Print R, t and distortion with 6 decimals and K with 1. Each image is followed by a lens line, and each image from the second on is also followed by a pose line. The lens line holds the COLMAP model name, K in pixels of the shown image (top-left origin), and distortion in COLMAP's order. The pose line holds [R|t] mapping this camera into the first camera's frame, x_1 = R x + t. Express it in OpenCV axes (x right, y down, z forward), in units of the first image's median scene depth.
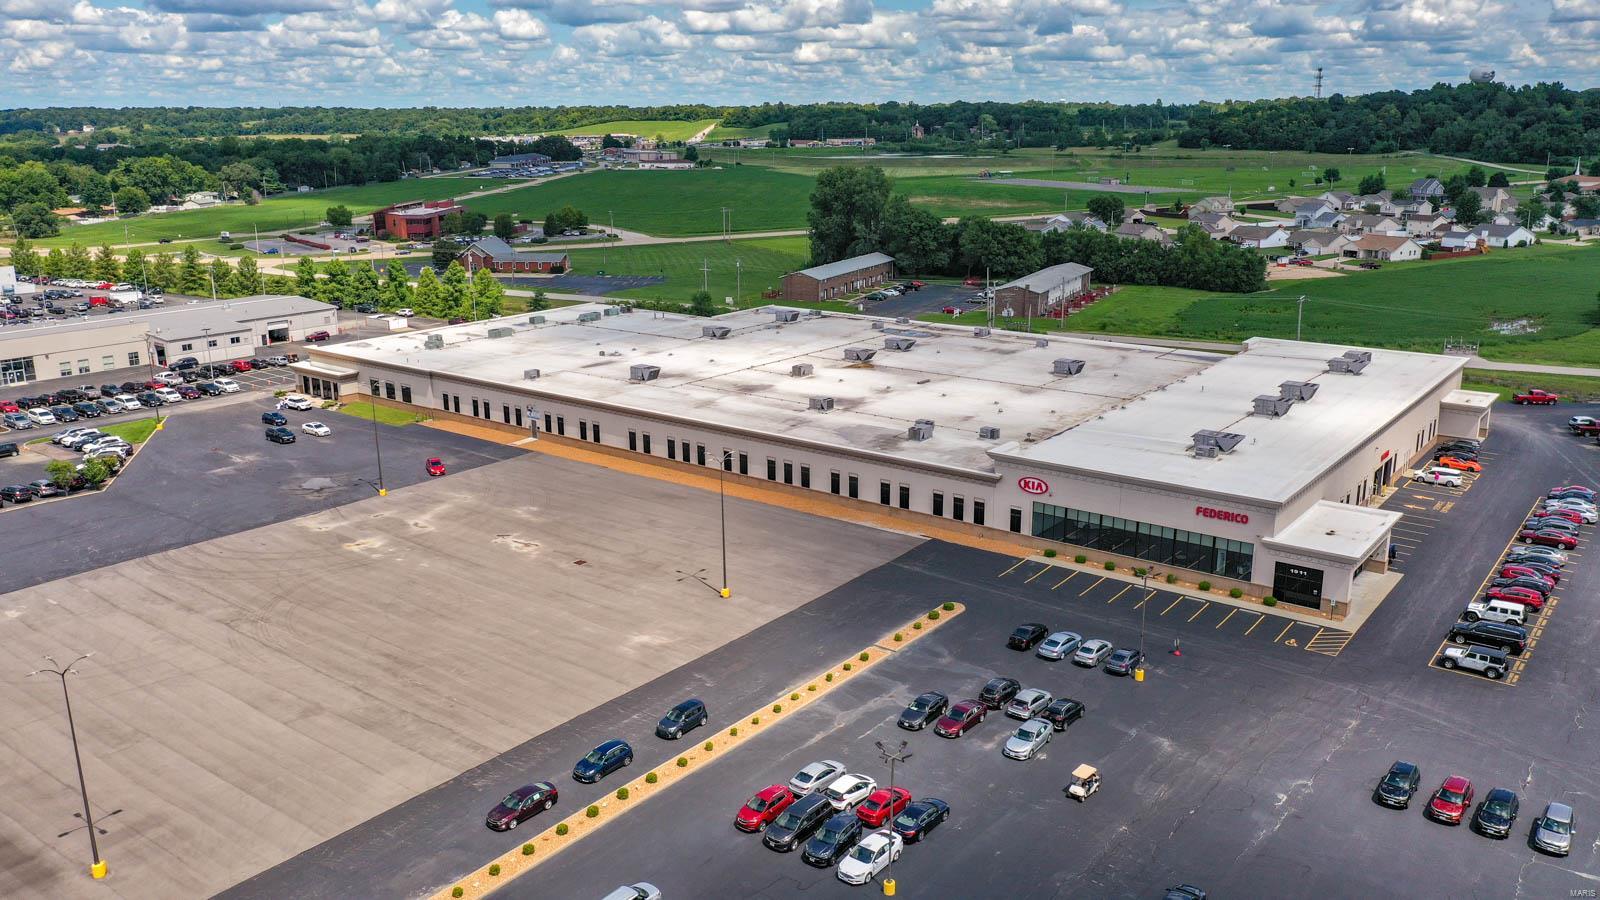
lens RADIAL K [[1257.8, 0, 800.0], [0, 1257.8, 450.0], [0, 0, 1]] dist [0.002921, 0.001559]
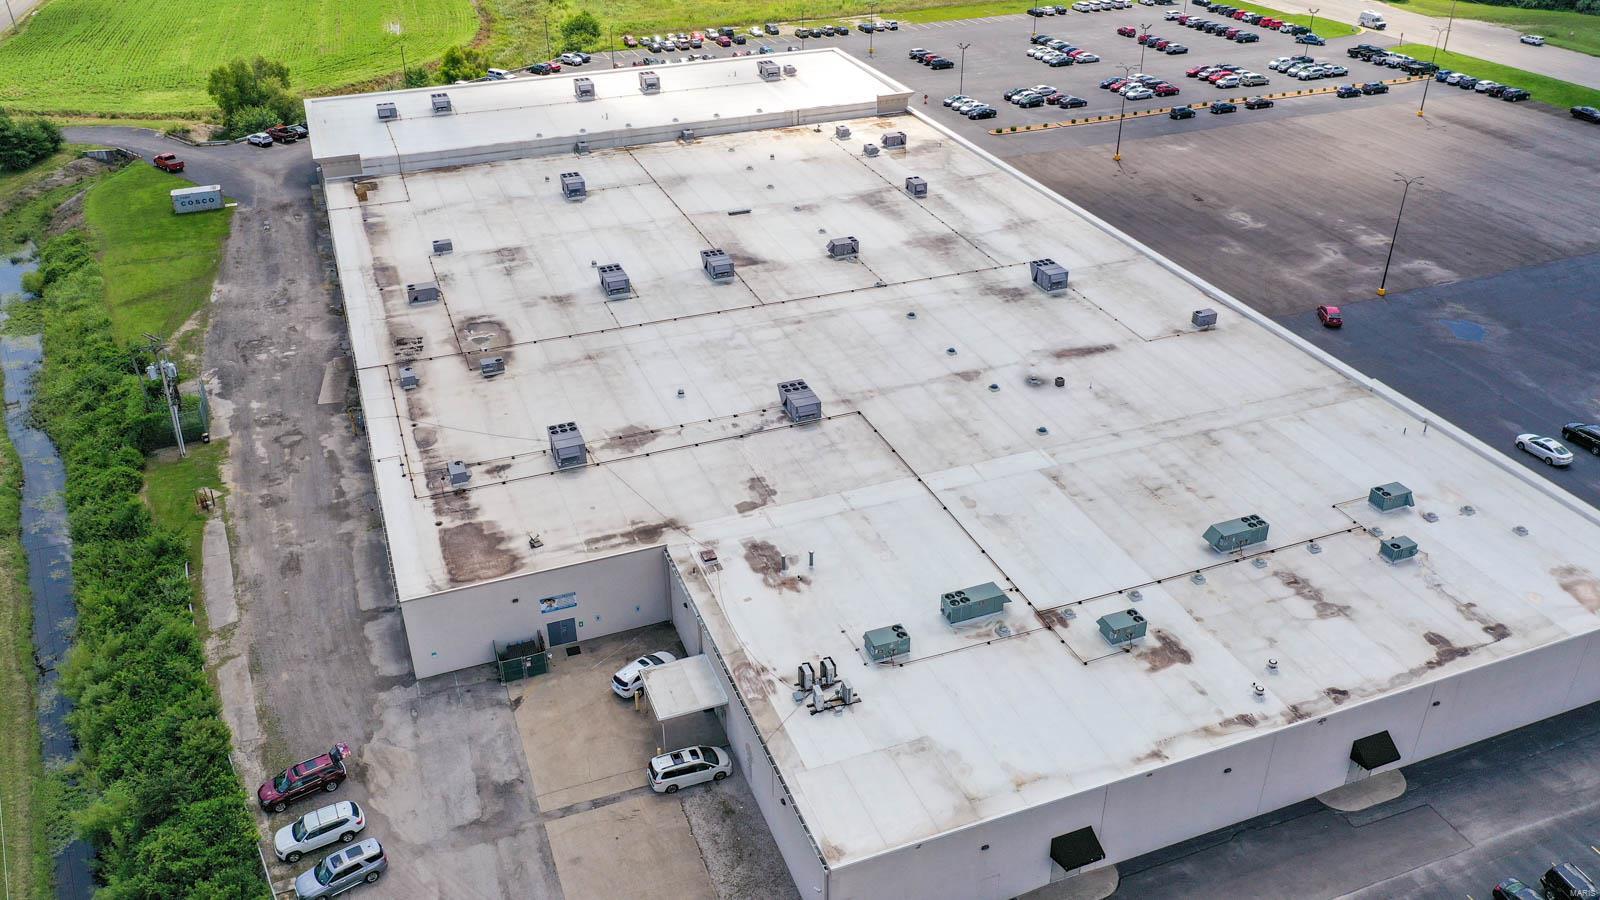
lens RADIAL K [[1282.4, 0, 795.2], [0, 1282.4, 433.7], [0, 0, 1]] dist [-0.005032, 0.000312]
pose [[-0.848796, -0.248078, 0.466907, -0.365139], [0.151858, 0.731492, 0.664724, -0.505086], [-0.506442, 0.635119, -0.583215, 1.562450]]
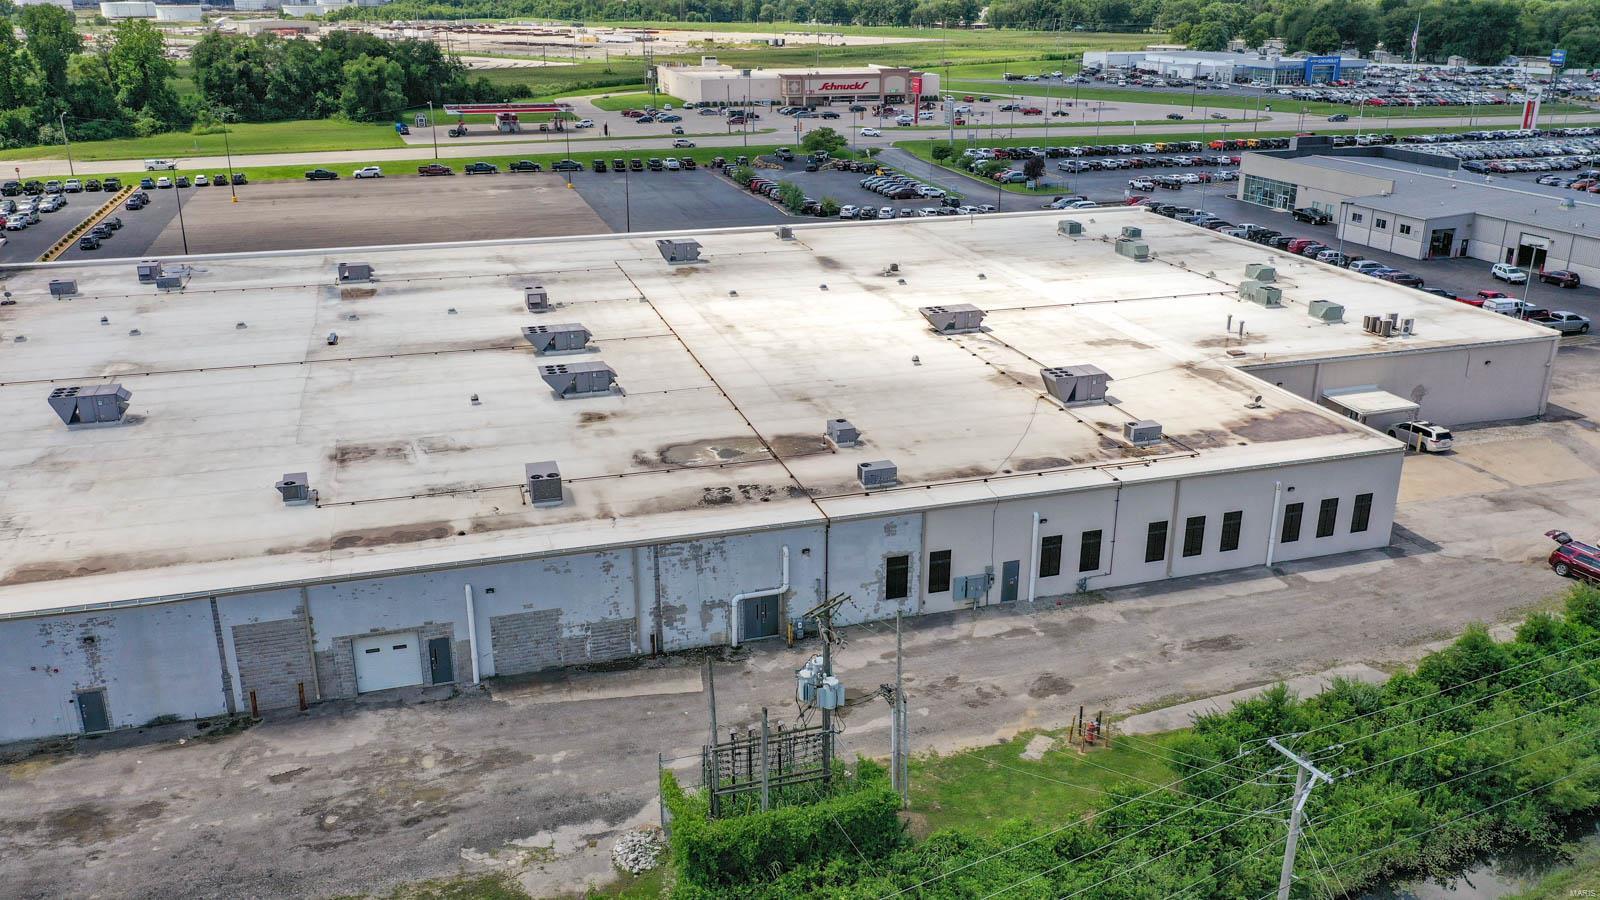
lens RADIAL K [[1284.7, 0, 797.6], [0, 1284.7, 449.2], [0, 0, 1]] dist [-0.004253, 0.003012]
pose [[-0.575887, 0.280677, -0.767838, 0.429406], [-0.210844, 0.856453, 0.471205, -0.323417], [0.789873, 0.433254, -0.434041, 1.423461]]
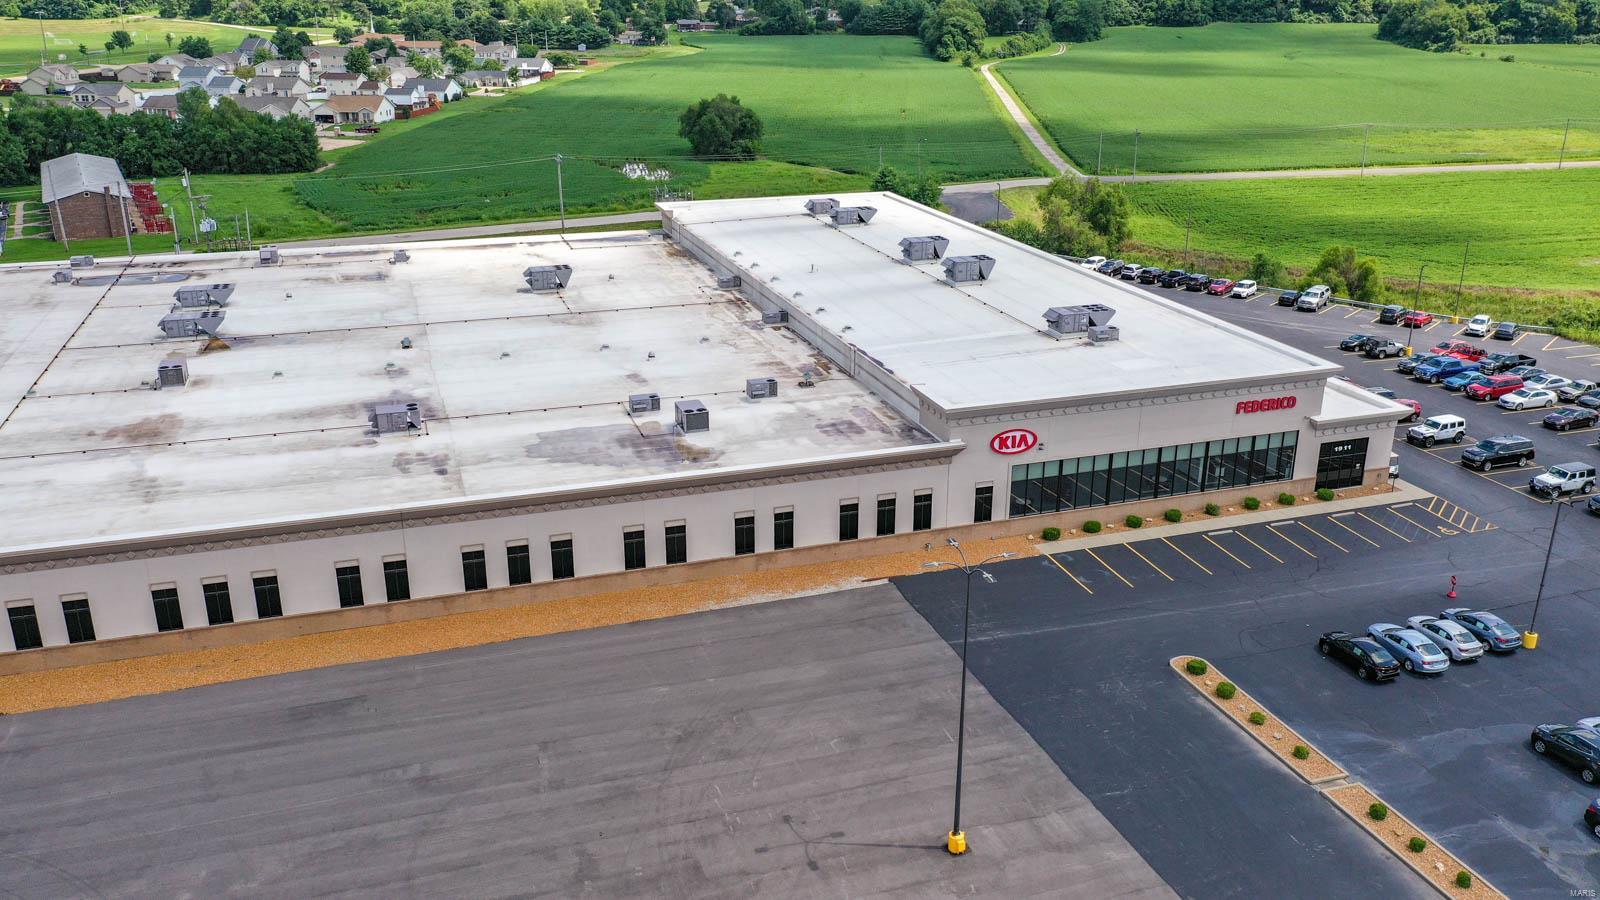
lens RADIAL K [[1280.5, 0, 800.0], [0, 1280.5, 450.0], [0, 0, 1]] dist [-0.009886, 0.001244]
pose [[0.555081, -0.275126, 0.784979, -0.275034], [0.206307, 0.959764, 0.190501, -0.081227], [-0.805806, 0.056204, 0.589507, 0.505782]]
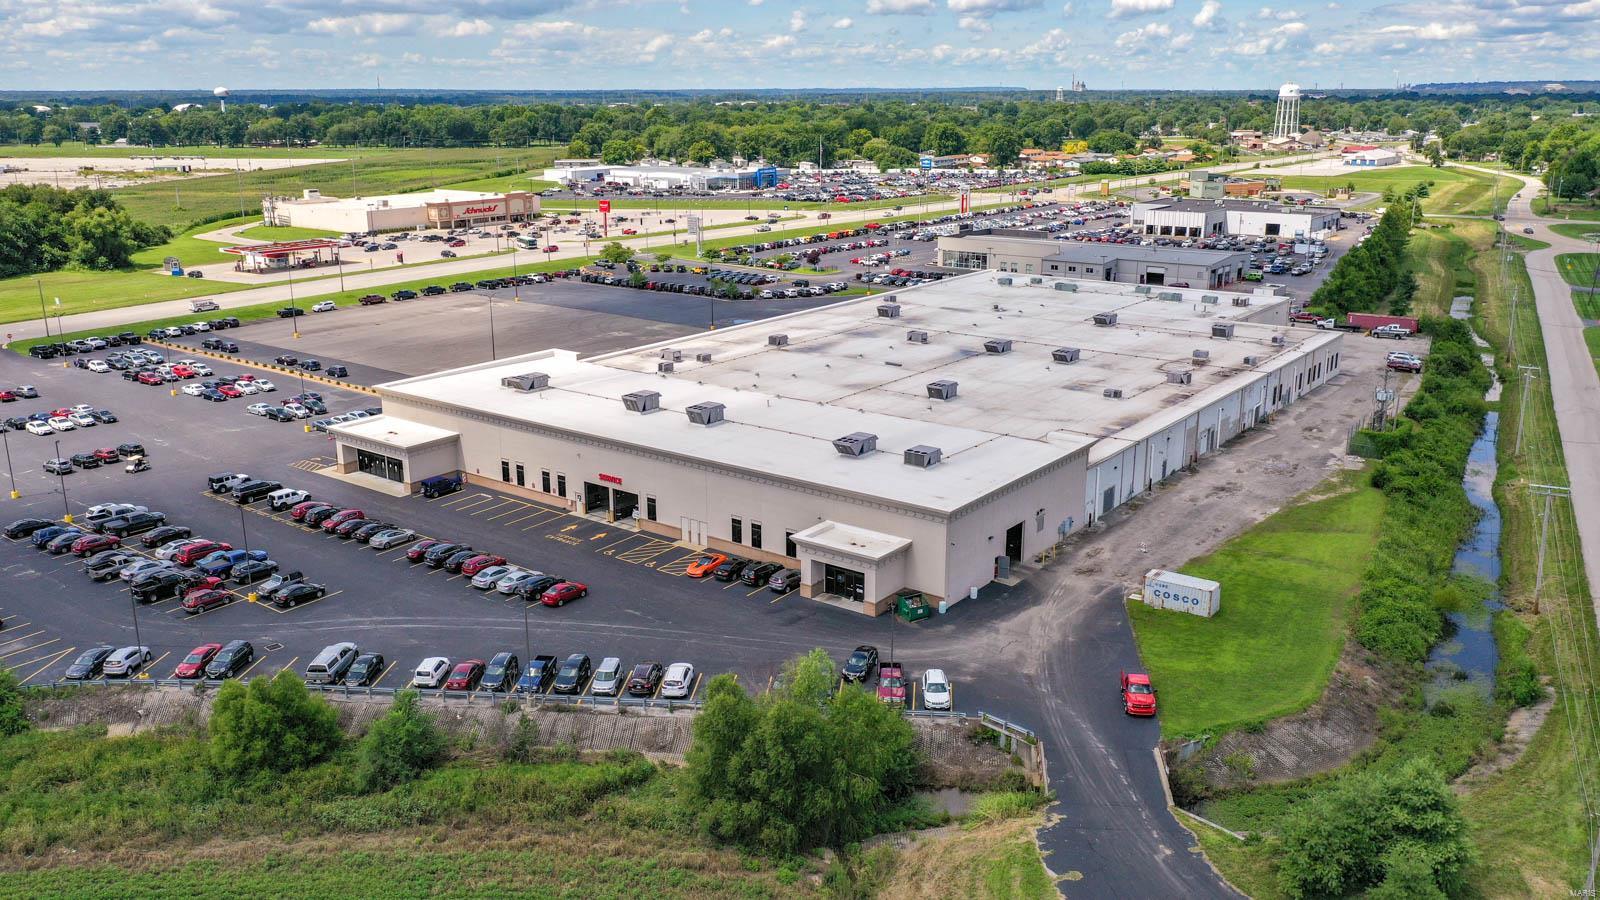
lens RADIAL K [[1281.4, 0, 800.0], [0, 1281.4, 450.0], [0, 0, 1]] dist [0.016307, -0.008961]
pose [[0.005883, 0.274999, -0.961427, 1.115826], [-0.254781, 0.930125, 0.264487, -0.245328], [0.966981, 0.243398, 0.075536, 0.860344]]
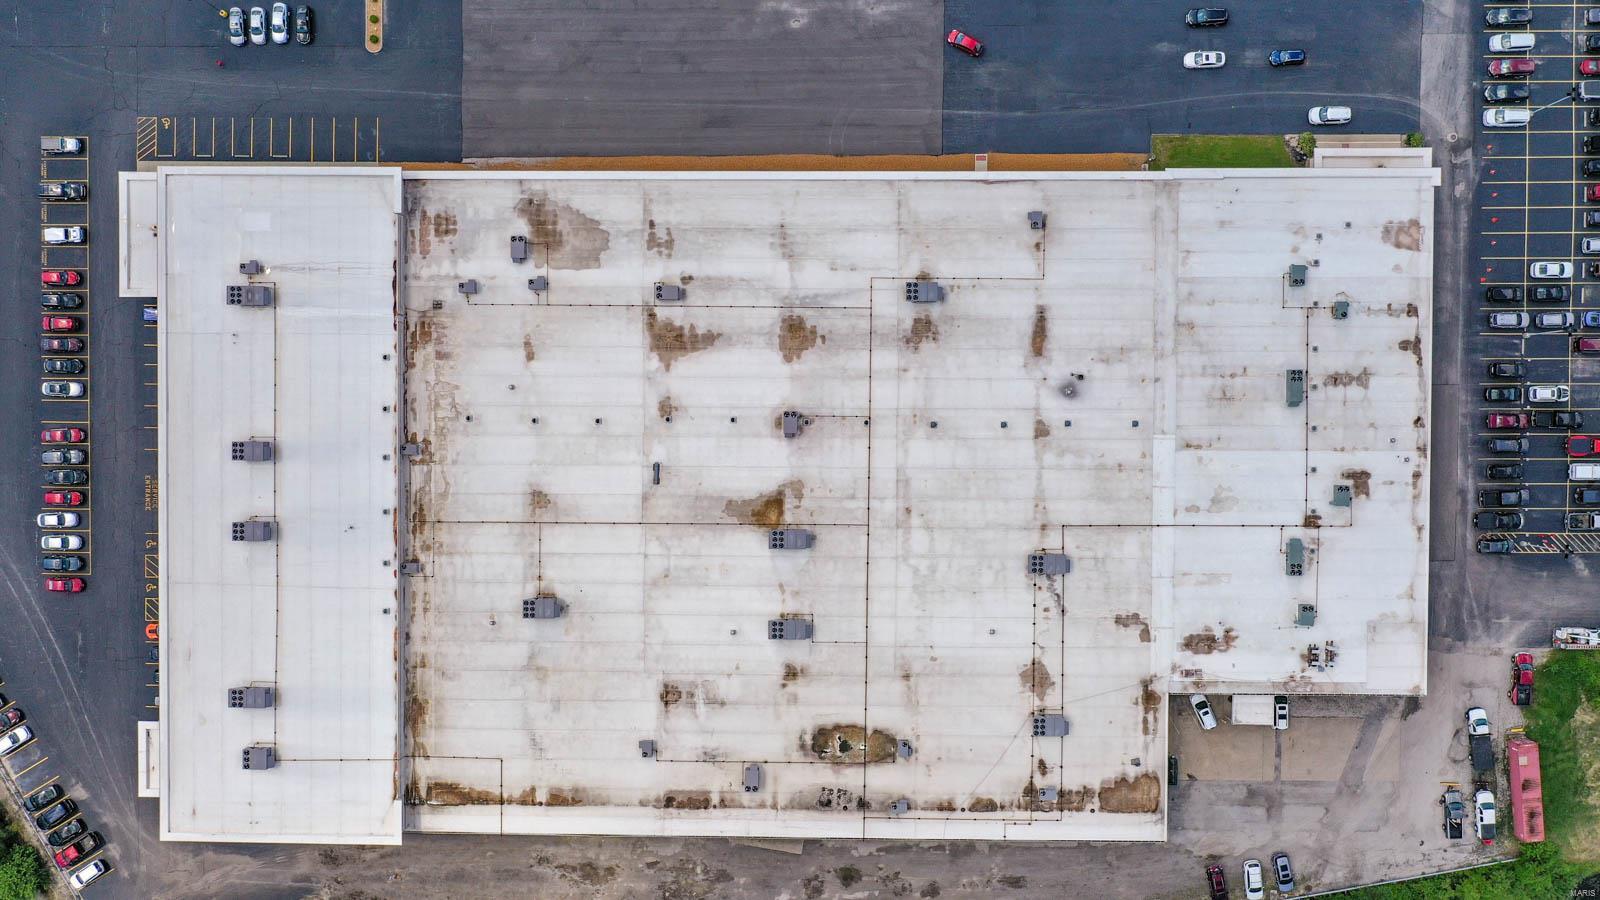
lens RADIAL K [[1294.8, 0, 800.0], [0, 1294.8, 450.0], [0, 0, 1]] dist [-0.000025, -0.011432]
pose [[-0.795461, 0.604472, 0.043087, -0.030156], [-0.125158, -0.233437, 0.964284, -0.930981], [0.592940, 0.761657, 0.261344, 0.804786]]
